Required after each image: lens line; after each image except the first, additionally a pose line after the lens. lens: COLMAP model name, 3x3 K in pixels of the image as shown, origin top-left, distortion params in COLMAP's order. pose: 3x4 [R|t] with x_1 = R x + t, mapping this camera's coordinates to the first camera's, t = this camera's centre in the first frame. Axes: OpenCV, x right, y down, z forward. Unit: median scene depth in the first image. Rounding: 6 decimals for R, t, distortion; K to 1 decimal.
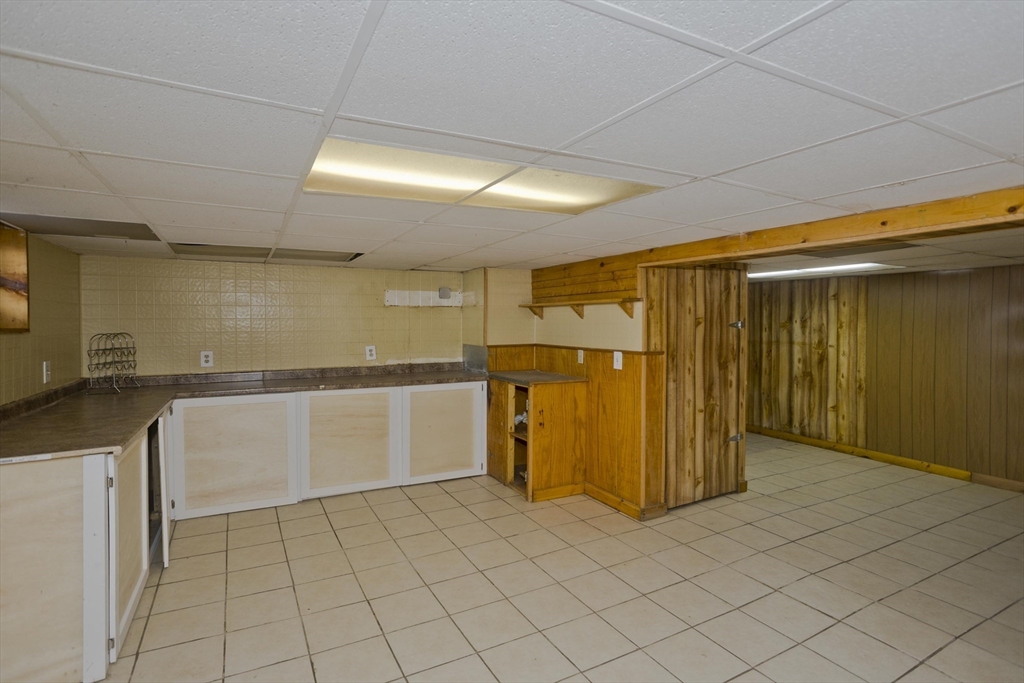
lens RADIAL K [[495.8, 0, 533.7], [0, 495.8, 324.1], [0, 0, 1]] dist [-0.052920, 0.032494]
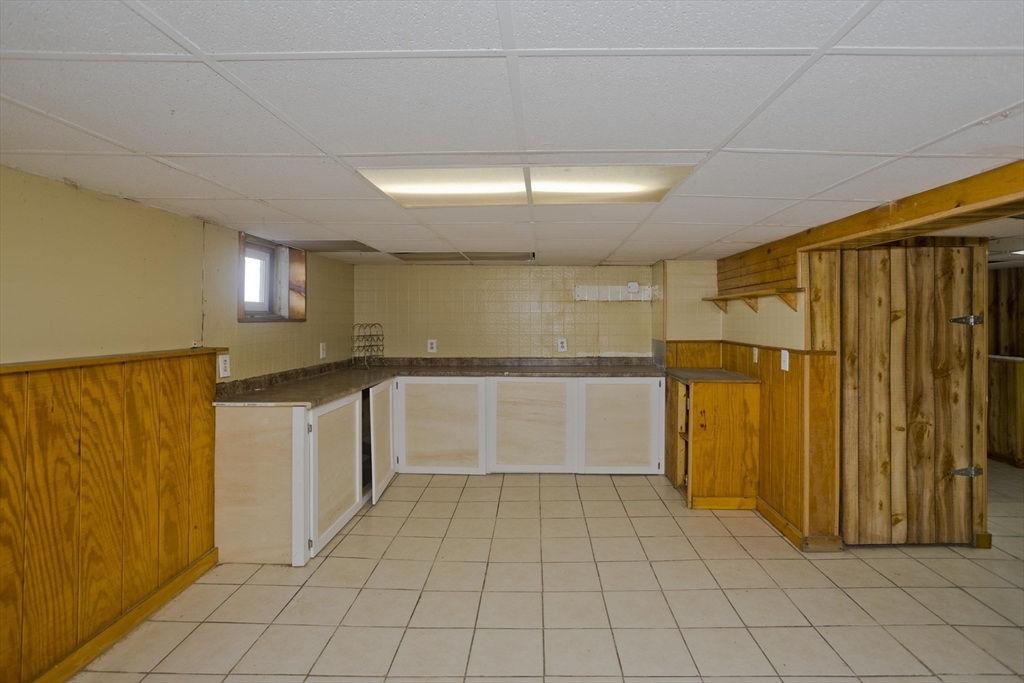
lens RADIAL K [[501.8, 0, 530.2], [0, 501.8, 310.5], [0, 0, 1]] dist [-0.041512, 0.025276]
pose [[0.880504, -0.002104, -0.474034, 0.187340], [-0.006804, 0.999831, -0.017076, 0.004113], [0.473990, 0.018261, 0.880341, 0.019391]]
